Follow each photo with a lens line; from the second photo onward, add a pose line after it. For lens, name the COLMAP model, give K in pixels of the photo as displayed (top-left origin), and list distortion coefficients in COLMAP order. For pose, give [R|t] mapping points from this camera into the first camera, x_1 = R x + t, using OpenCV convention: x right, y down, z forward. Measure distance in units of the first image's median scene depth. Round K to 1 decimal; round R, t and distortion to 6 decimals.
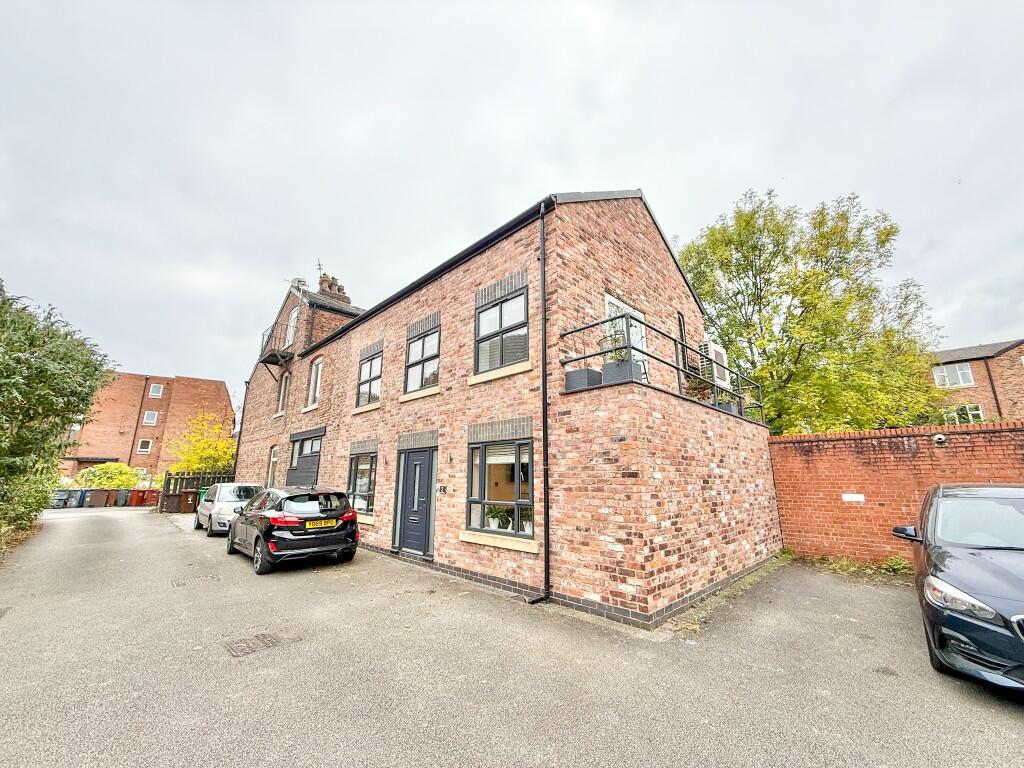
lens RADIAL K [[409.0, 0, 510.8], [0, 409.0, 385.2], [0, 0, 1]] dist [0.001319, -0.000580]
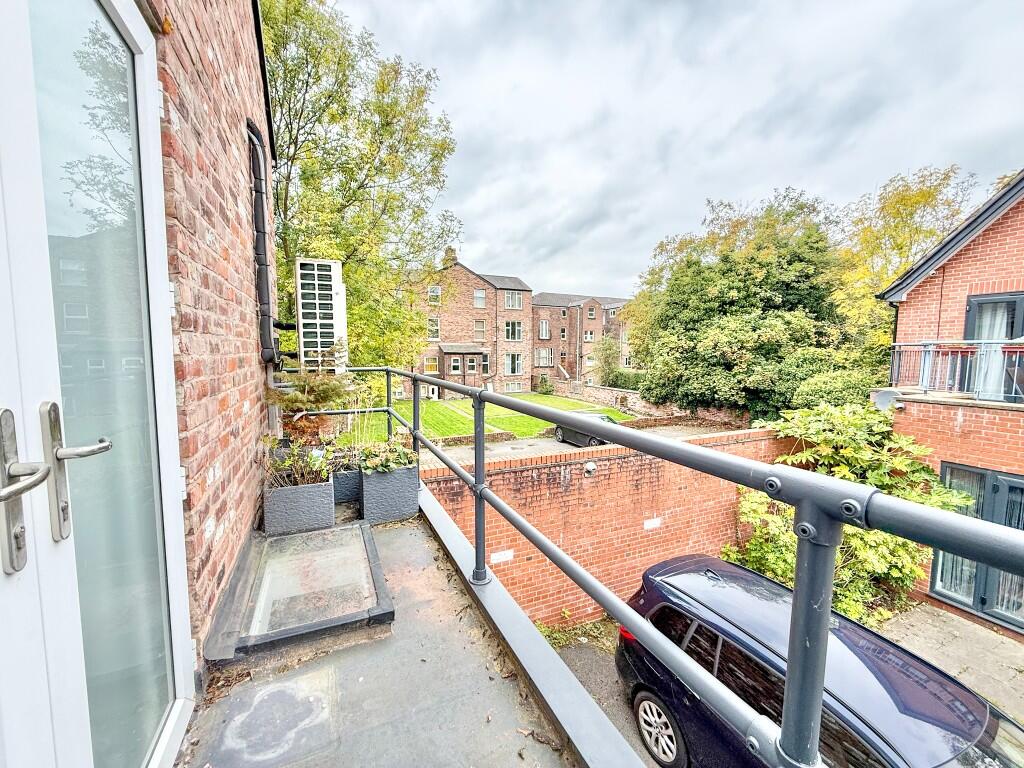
lens RADIAL K [[409.0, 0, 507.1], [0, 409.0, 392.3], [0, 0, 1]] dist [0.001319, -0.000580]
pose [[0.333882, -0.088285, 0.938471, 0.236935], [-0.212668, 0.962879, 0.166243, -0.099329], [-0.918311, -0.255089, 0.302712, 0.868472]]
